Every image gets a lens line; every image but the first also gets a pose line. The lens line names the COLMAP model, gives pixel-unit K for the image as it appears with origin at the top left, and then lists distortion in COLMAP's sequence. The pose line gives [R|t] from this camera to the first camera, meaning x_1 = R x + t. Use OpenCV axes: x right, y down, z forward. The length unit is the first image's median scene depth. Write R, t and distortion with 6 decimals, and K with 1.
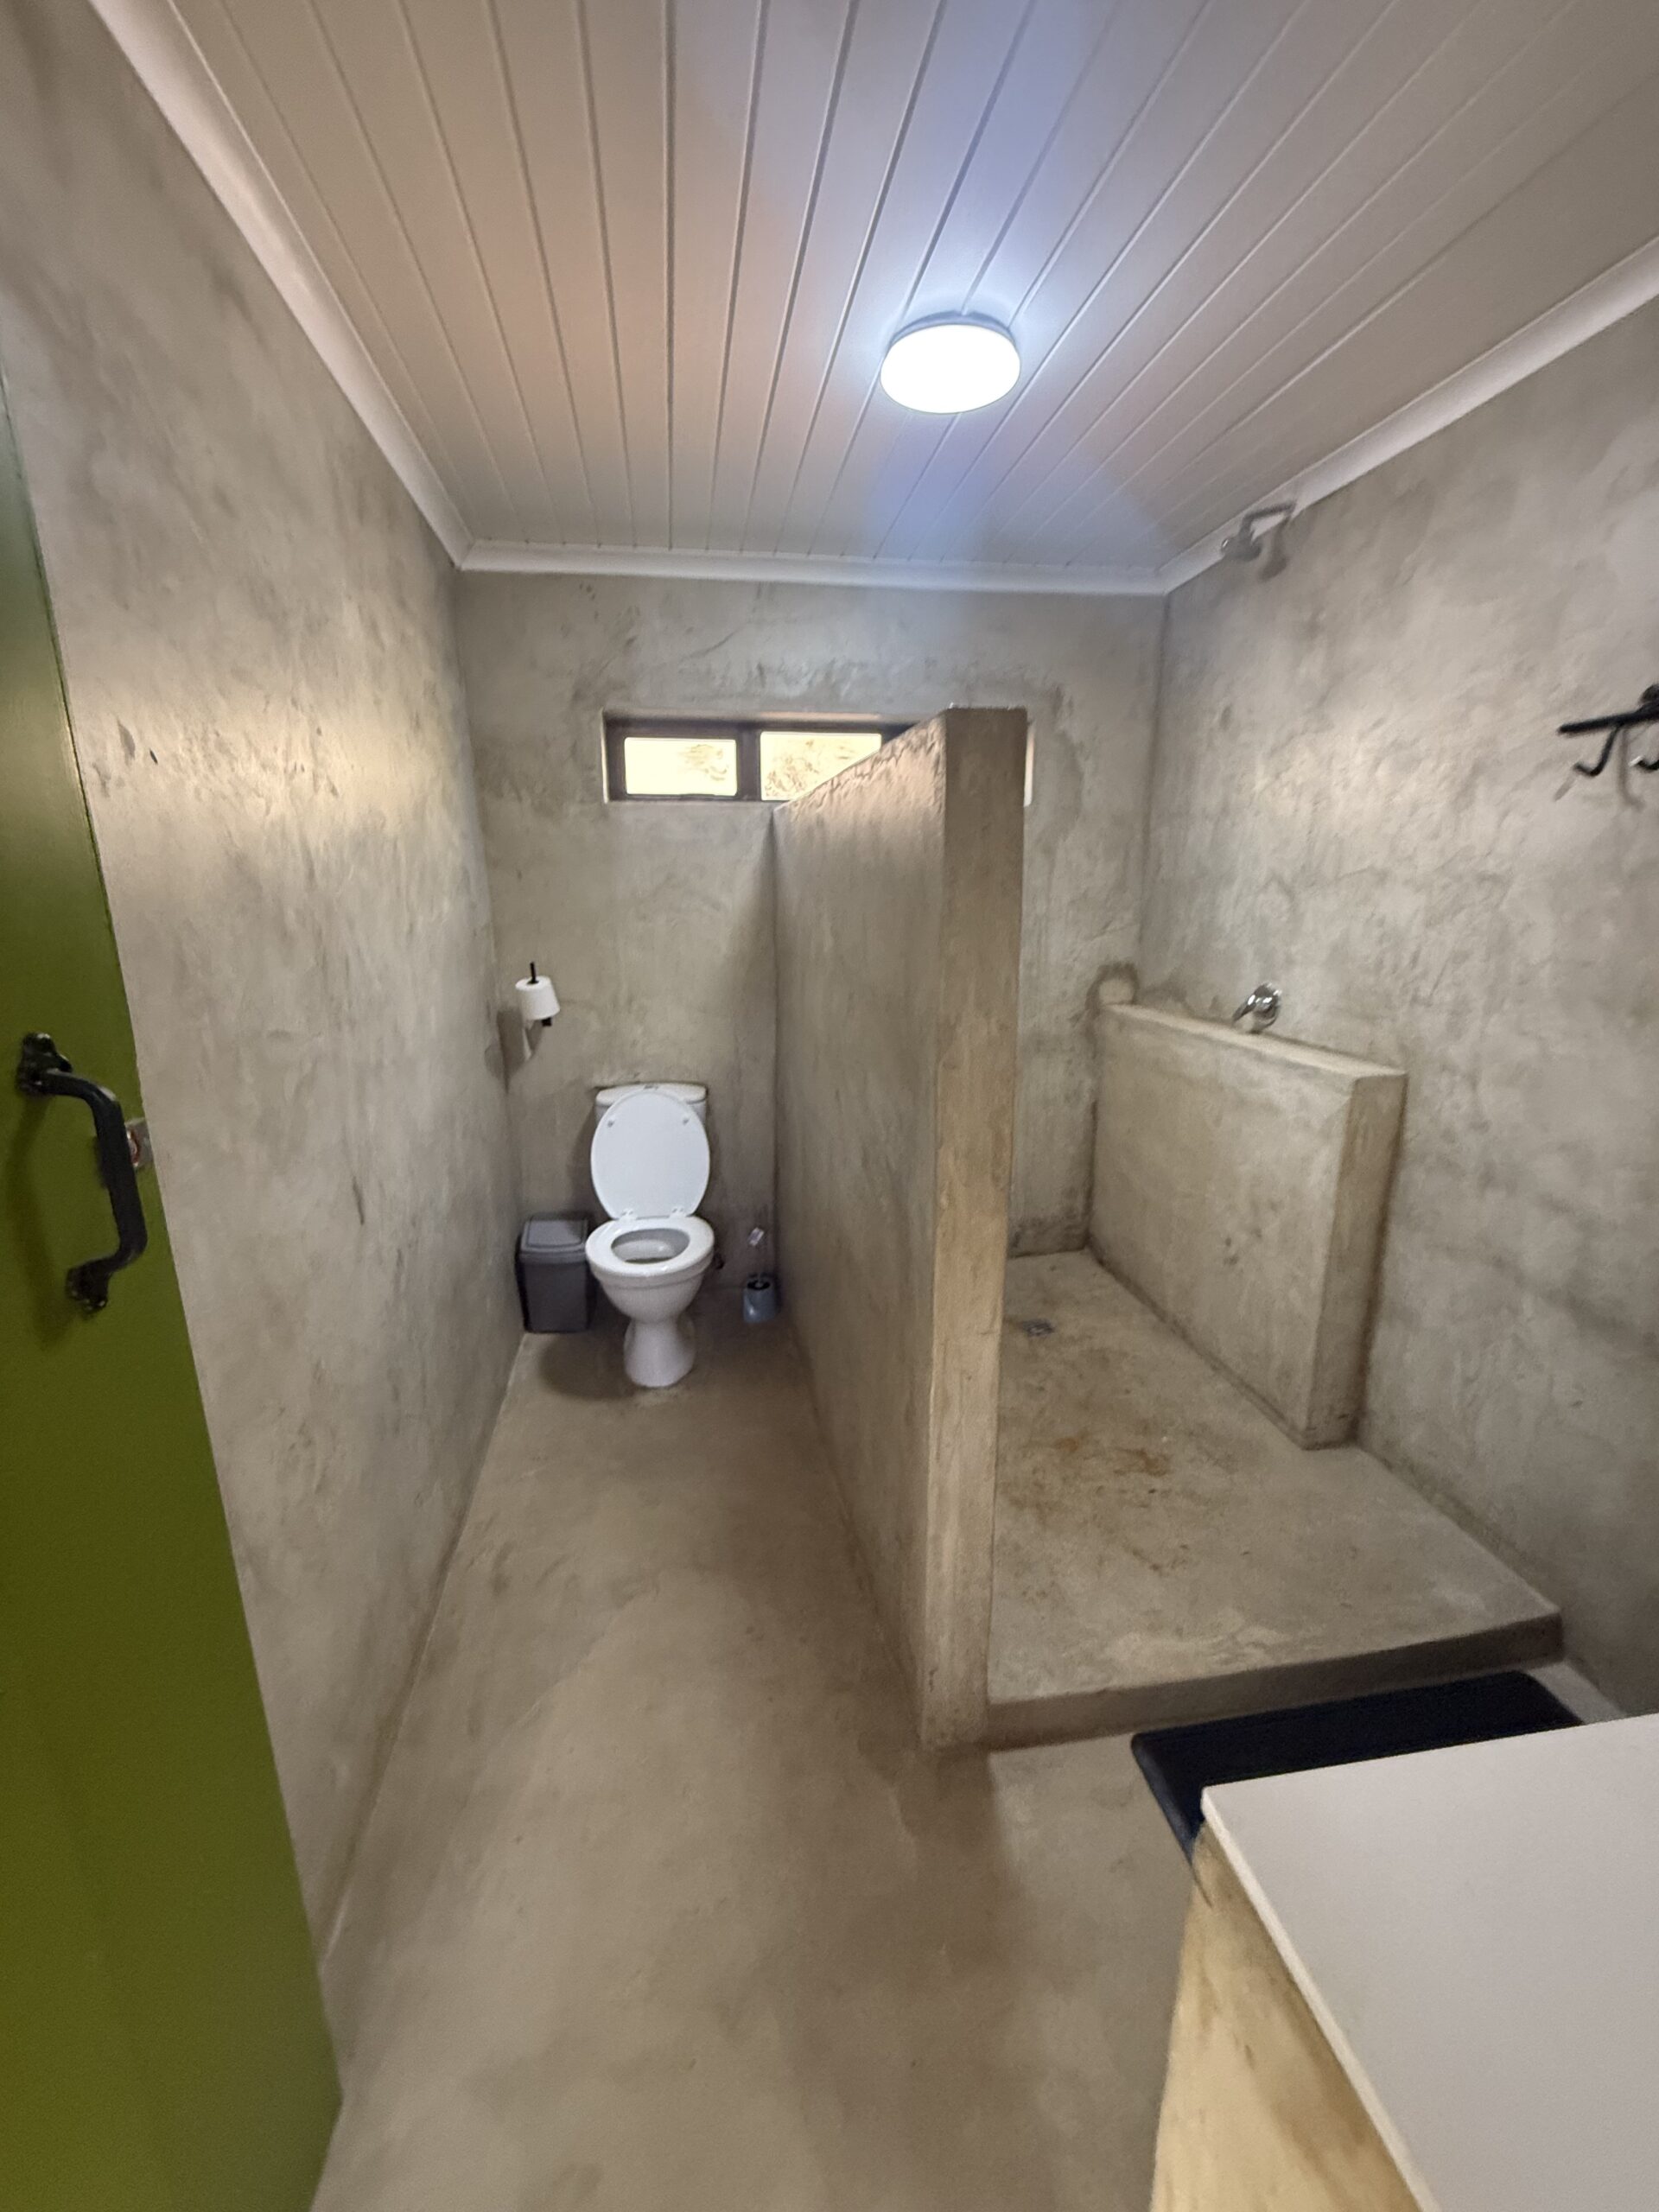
lens RADIAL K [[878.6, 0, 827.1], [0, 878.6, 1099.1], [0, 0, 1]] dist [0.000057, 0.000399]
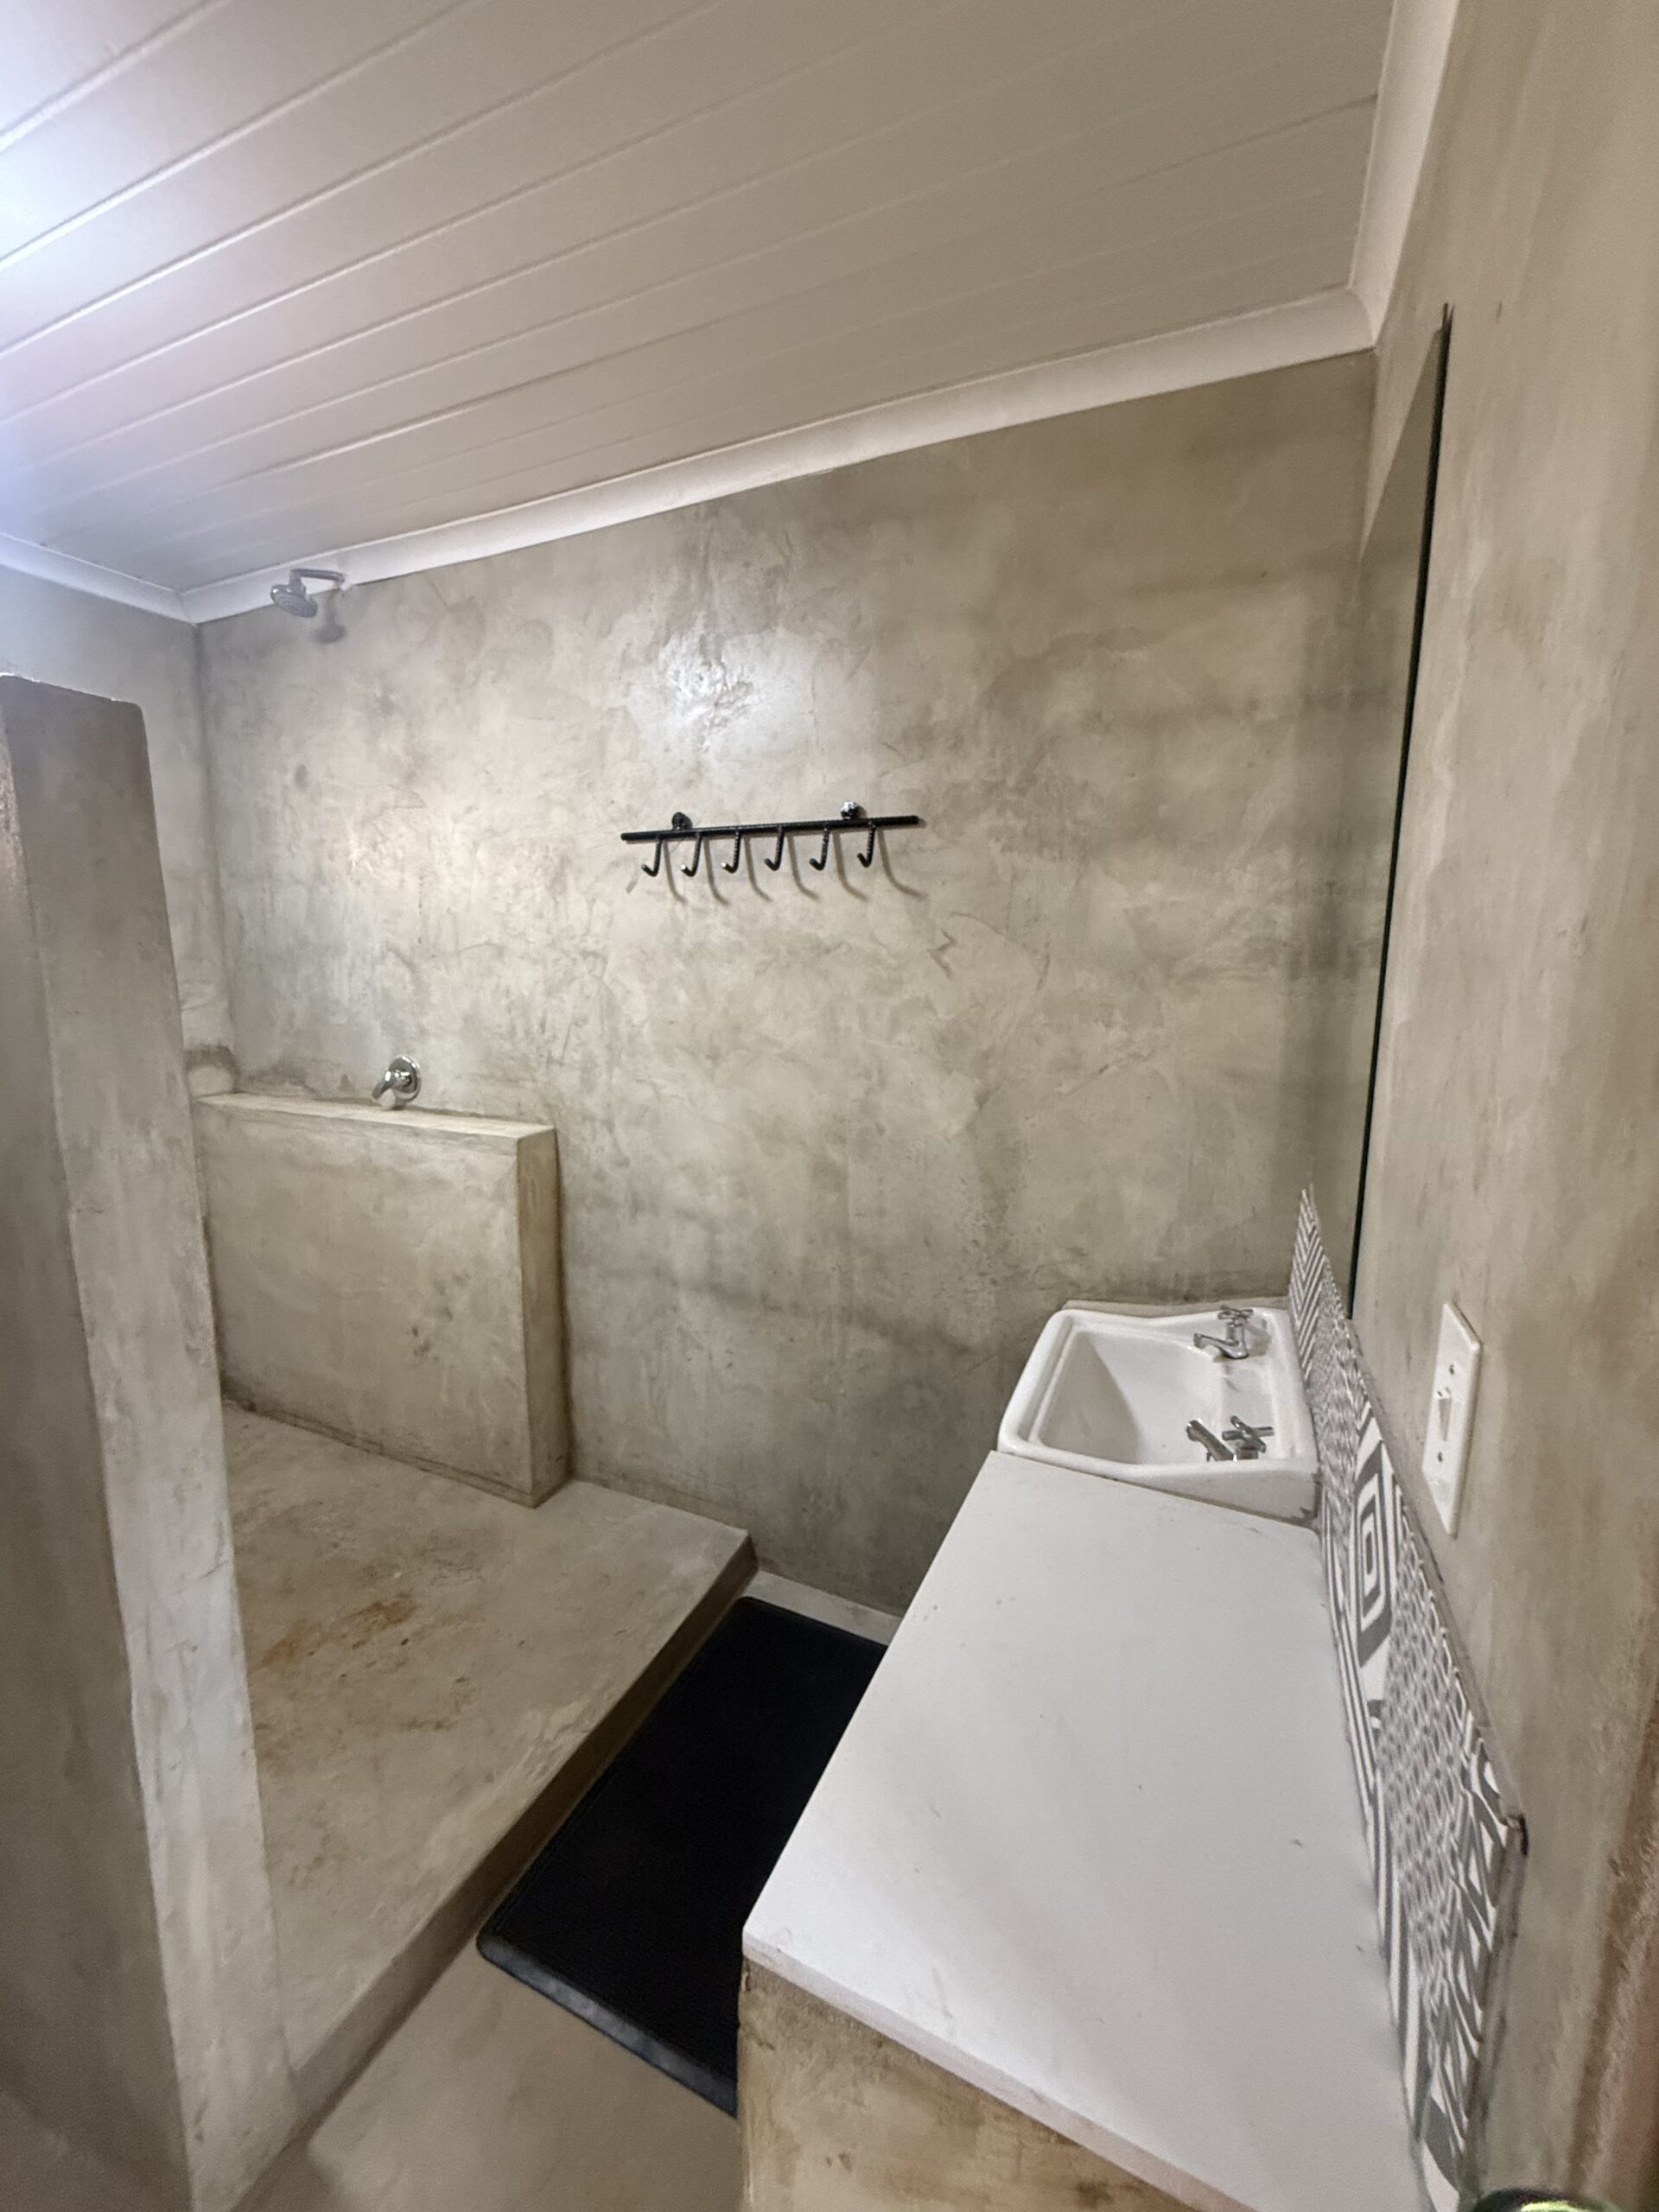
lens RADIAL K [[878.6, 0, 827.1], [0, 878.6, 1099.1], [0, 0, 1]] dist [0.000057, 0.000399]
pose [[0.551185, -0.113388, 0.826643, -0.056890], [0.180549, 0.983459, 0.014513, -0.018247], [-0.814615, 0.141251, 0.562540, 0.096555]]
